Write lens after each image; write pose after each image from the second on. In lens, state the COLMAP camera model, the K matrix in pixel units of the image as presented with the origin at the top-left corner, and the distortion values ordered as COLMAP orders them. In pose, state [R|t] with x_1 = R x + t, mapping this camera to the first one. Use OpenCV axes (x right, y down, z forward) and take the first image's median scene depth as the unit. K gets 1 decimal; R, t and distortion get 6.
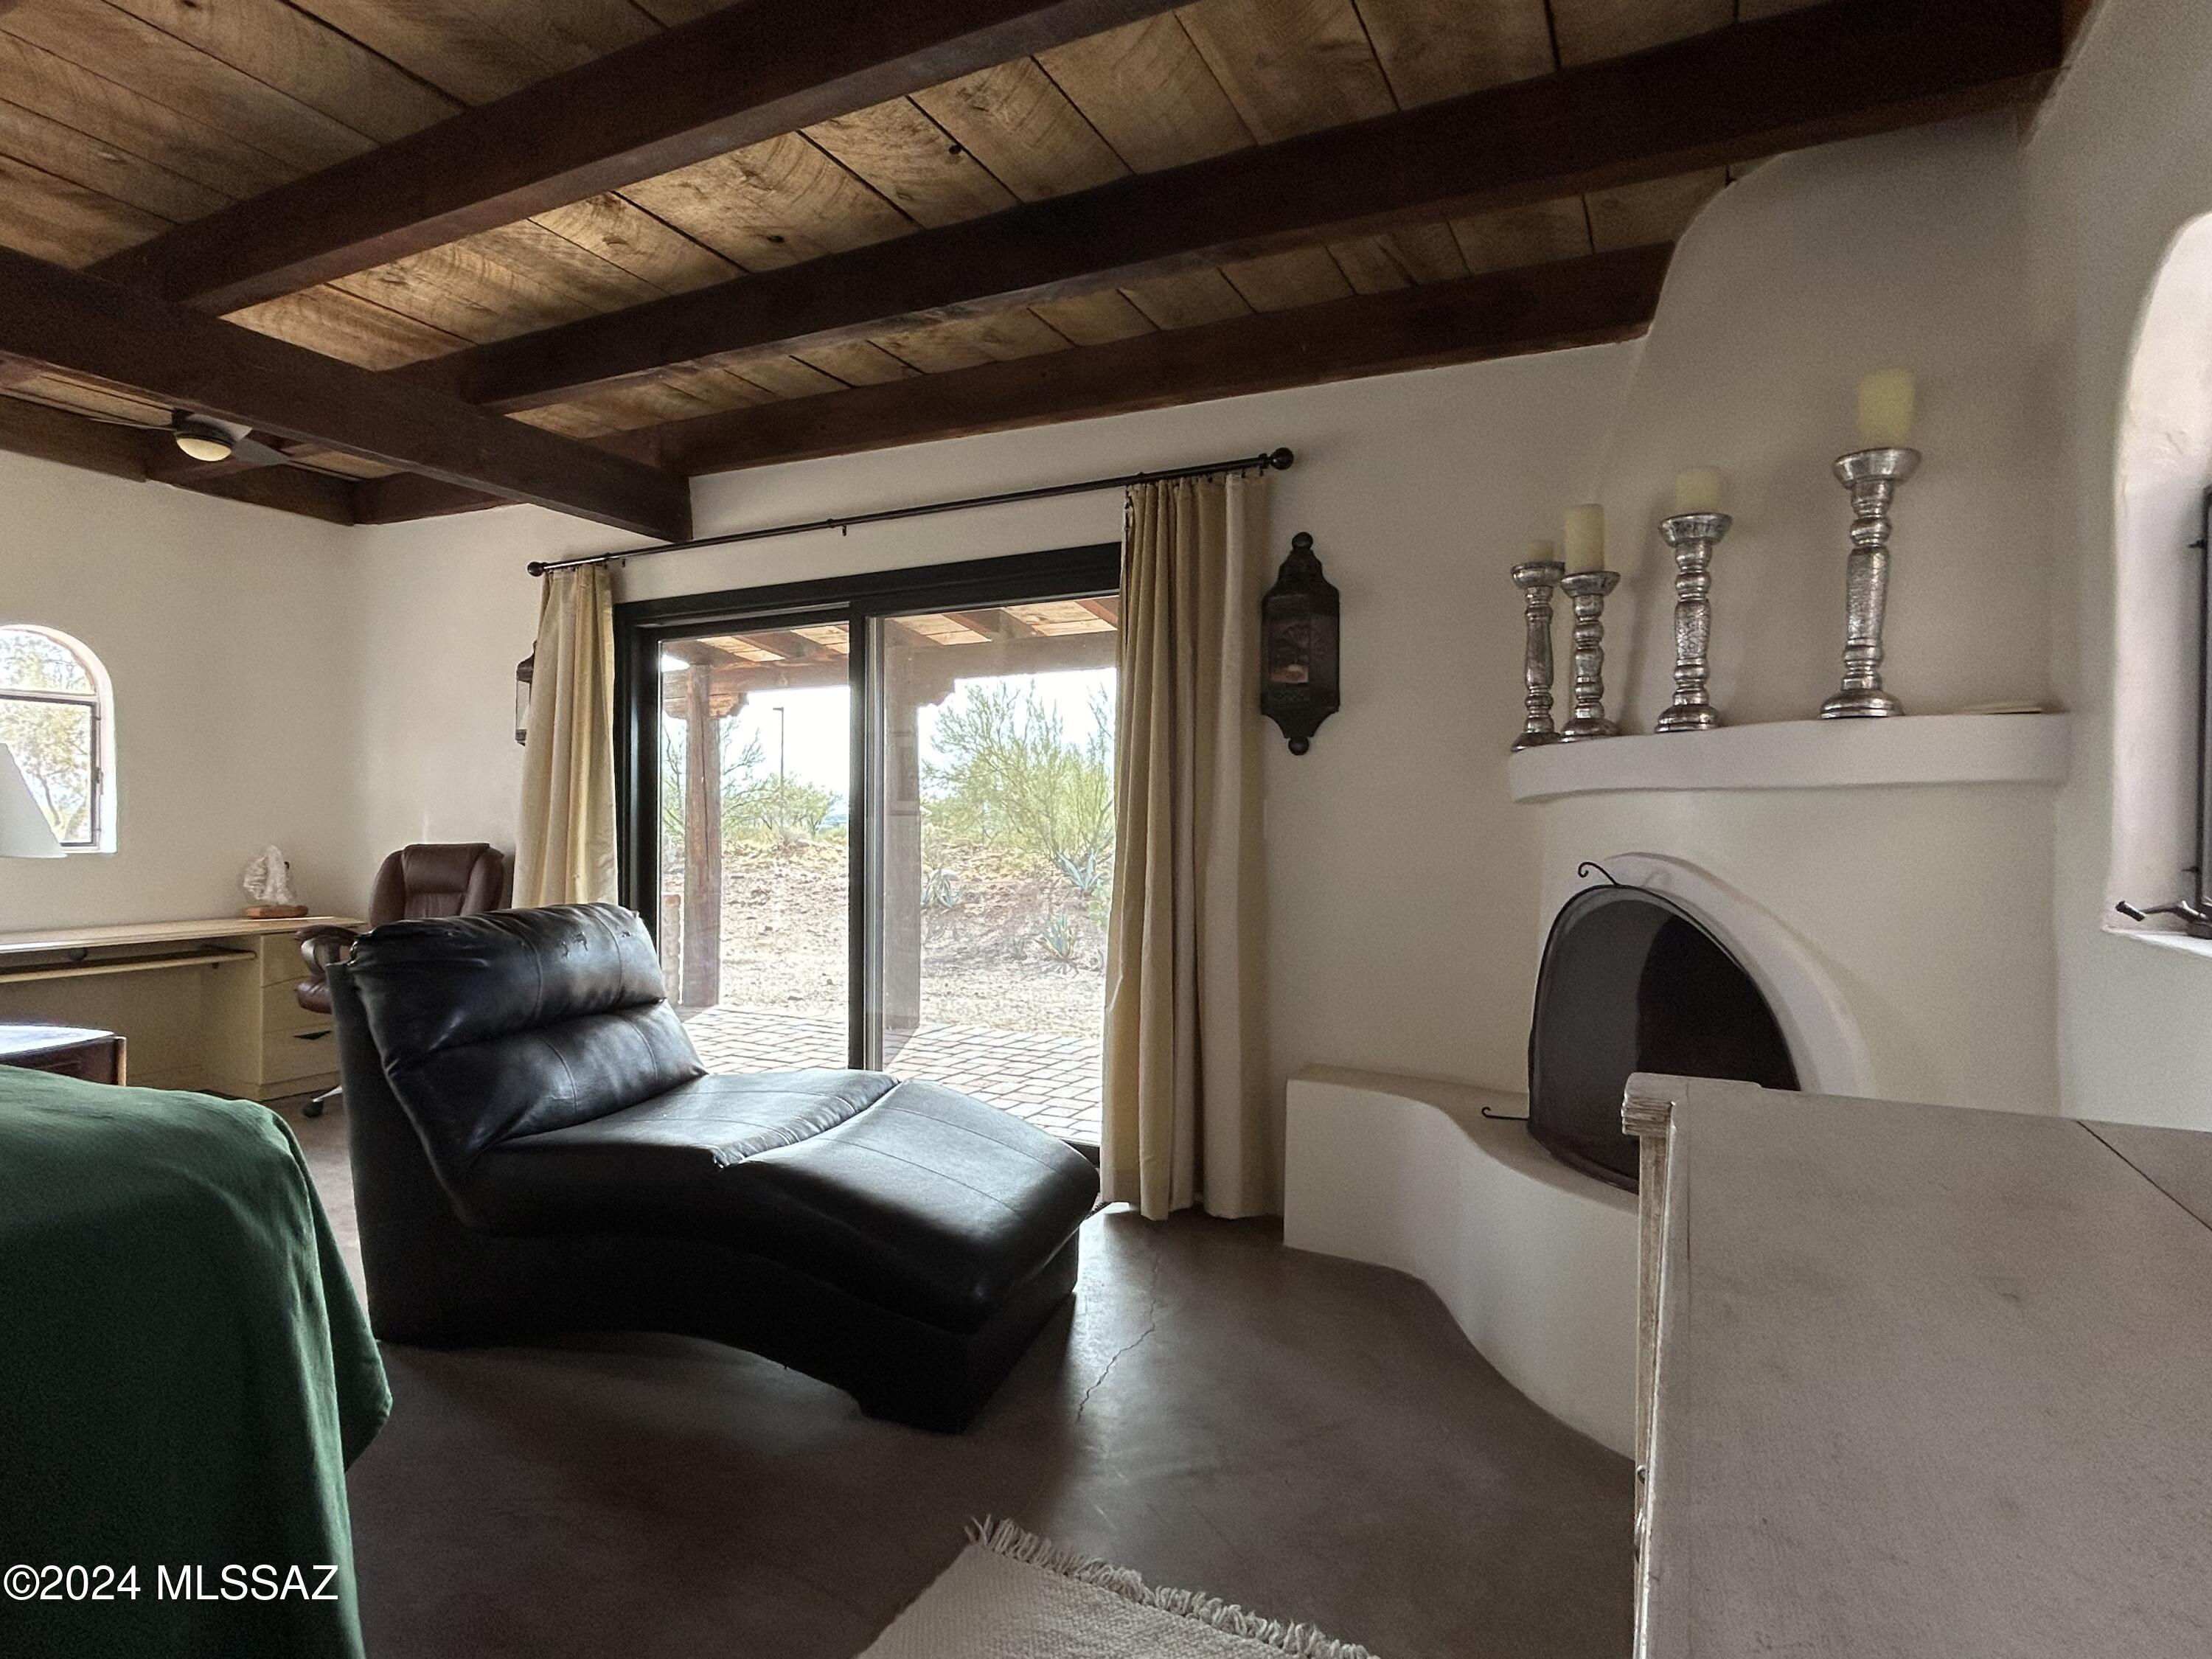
lens RADIAL K [[1136.3, 0, 1104.1], [0, 1136.3, 827.2], [0, 0, 1]] dist [-0.007455, -0.001386]
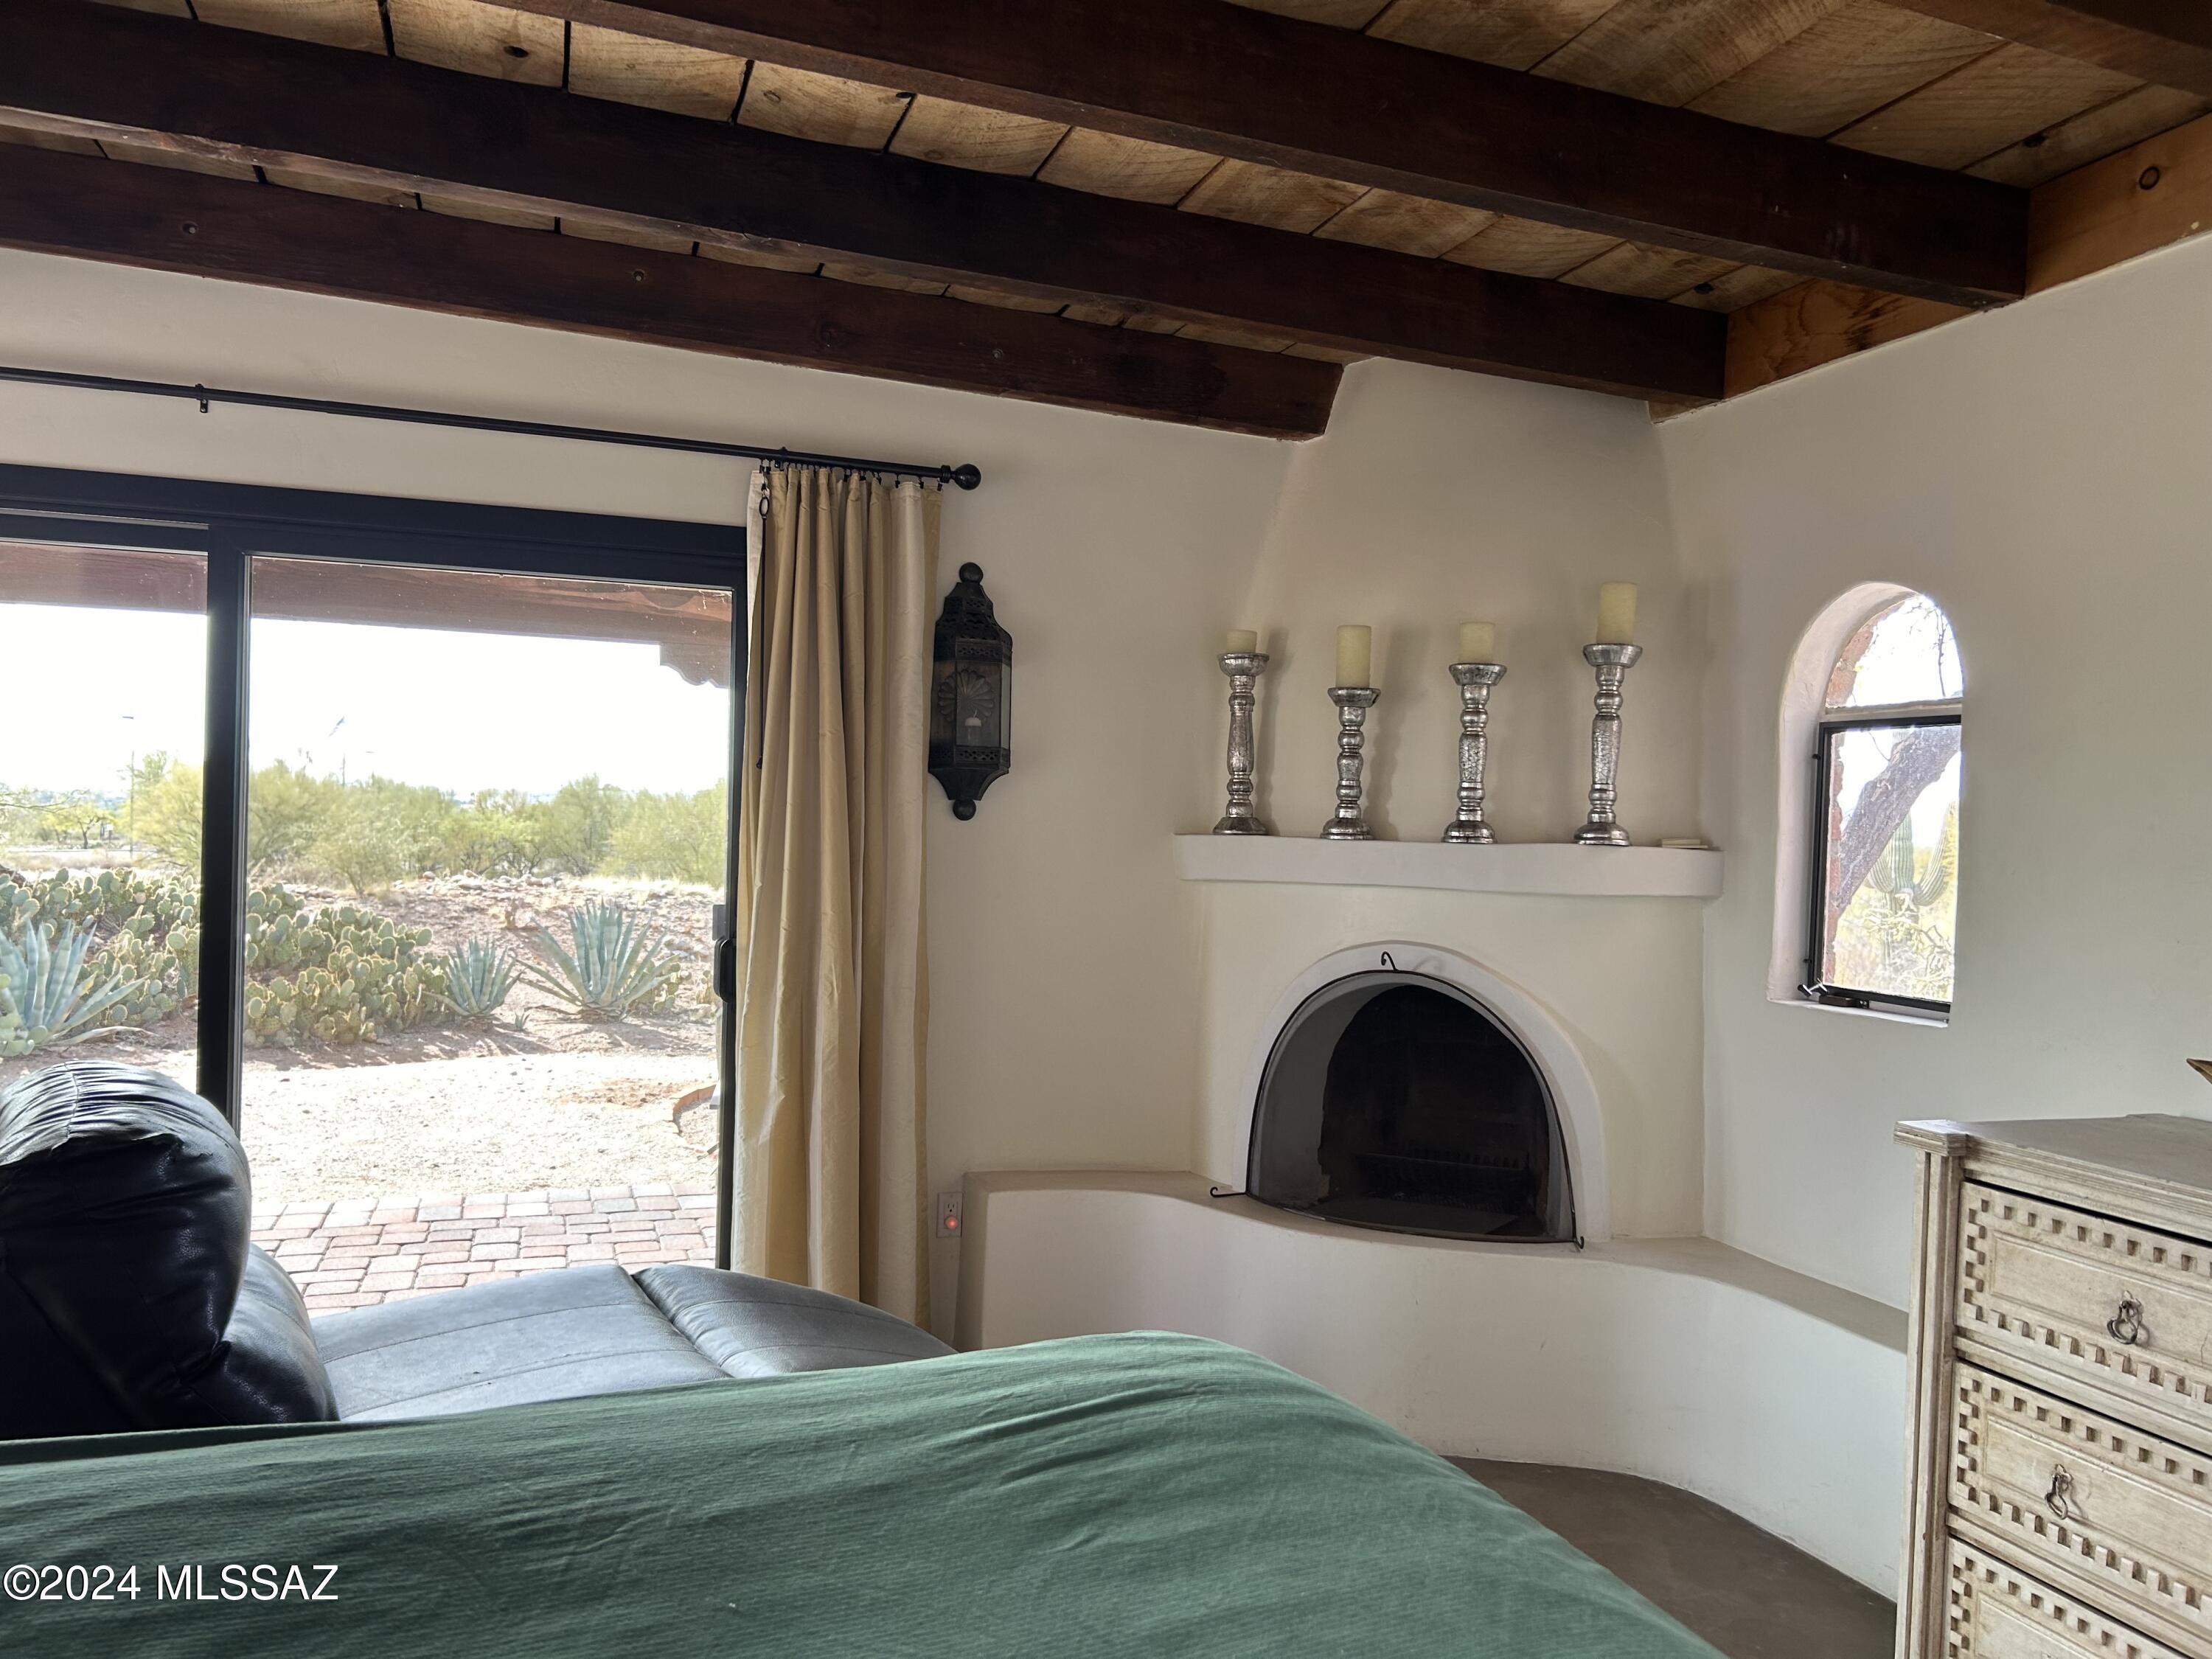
lens RADIAL K [[1653.2, 0, 1125.9], [0, 1653.2, 849.2], [0, 0, 1]] dist [0.029046, -0.005407]
pose [[0.680431, 0.002553, 0.732808, -0.662486], [-0.020719, 0.999661, 0.015755, -0.064257], [-0.732519, -0.025903, 0.680253, 0.053671]]
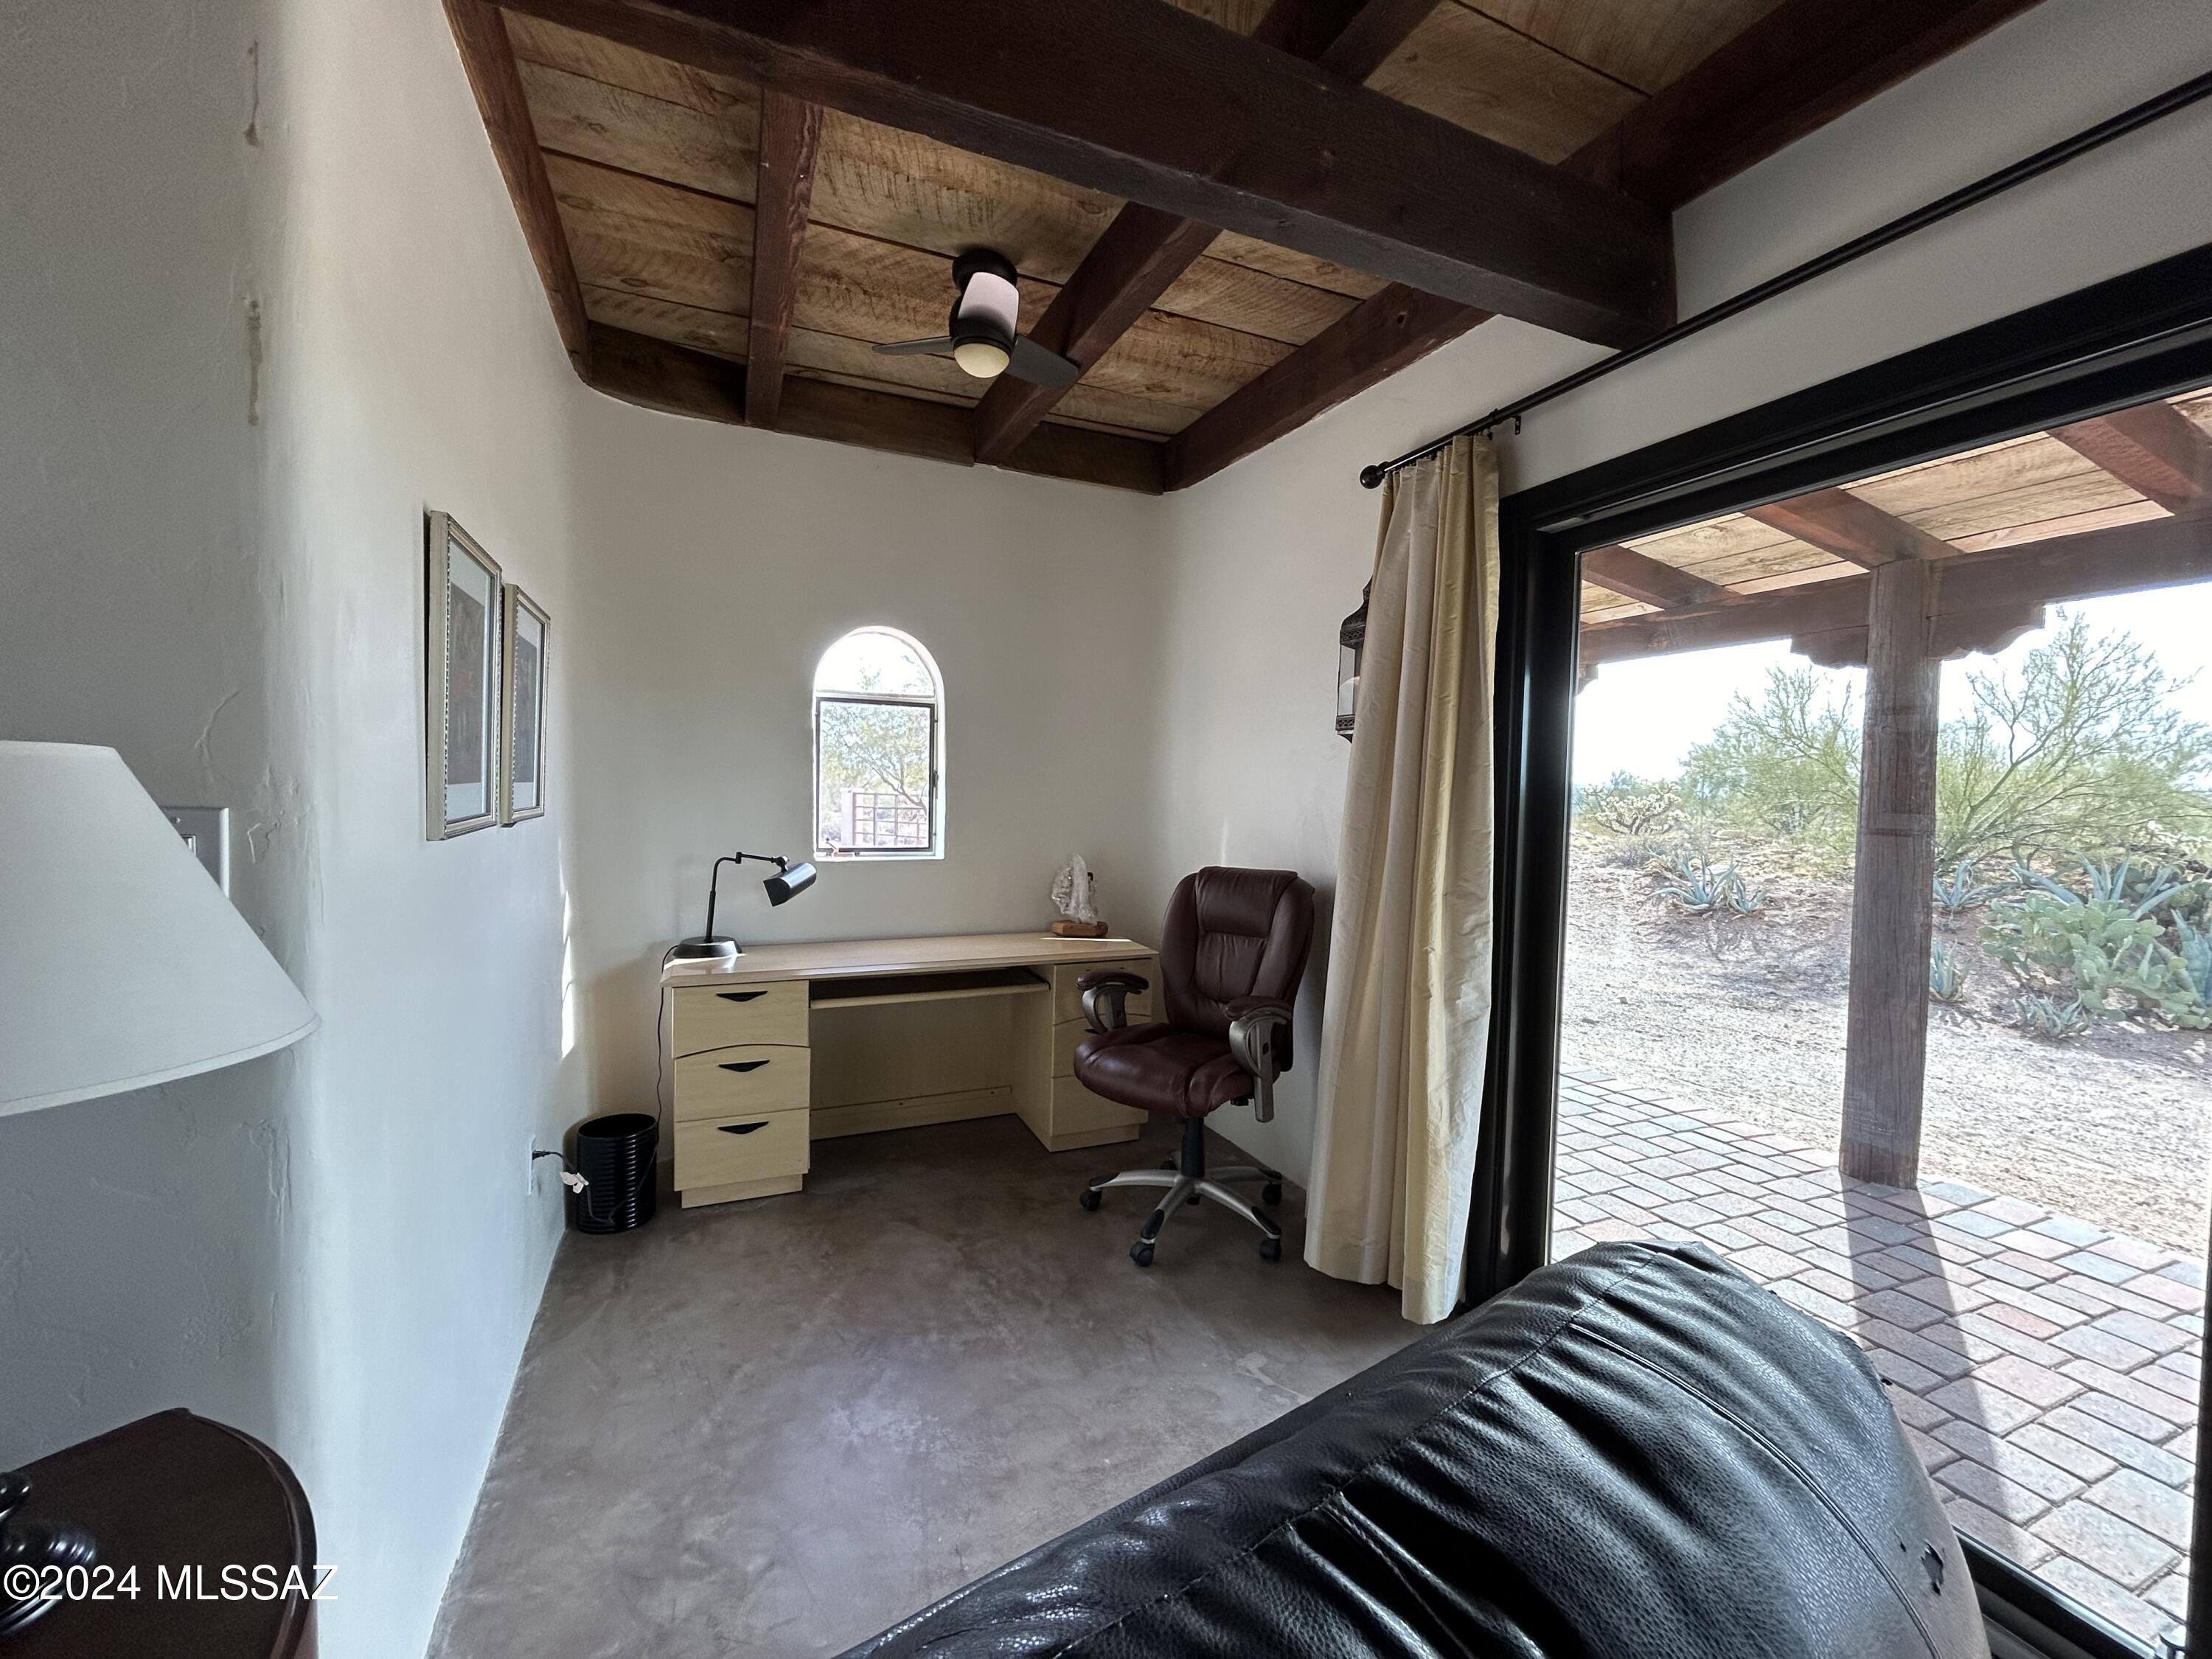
lens RADIAL K [[891.4, 0, 1110.9], [0, 891.4, 821.6], [0, 0, 1]] dist [0.002334, 0.000232]
pose [[0.778265, 0.034508, -0.626987, -0.400191], [-0.020924, 0.999360, 0.029030, -0.047774], [0.627587, -0.009474, 0.778489, 0.690519]]
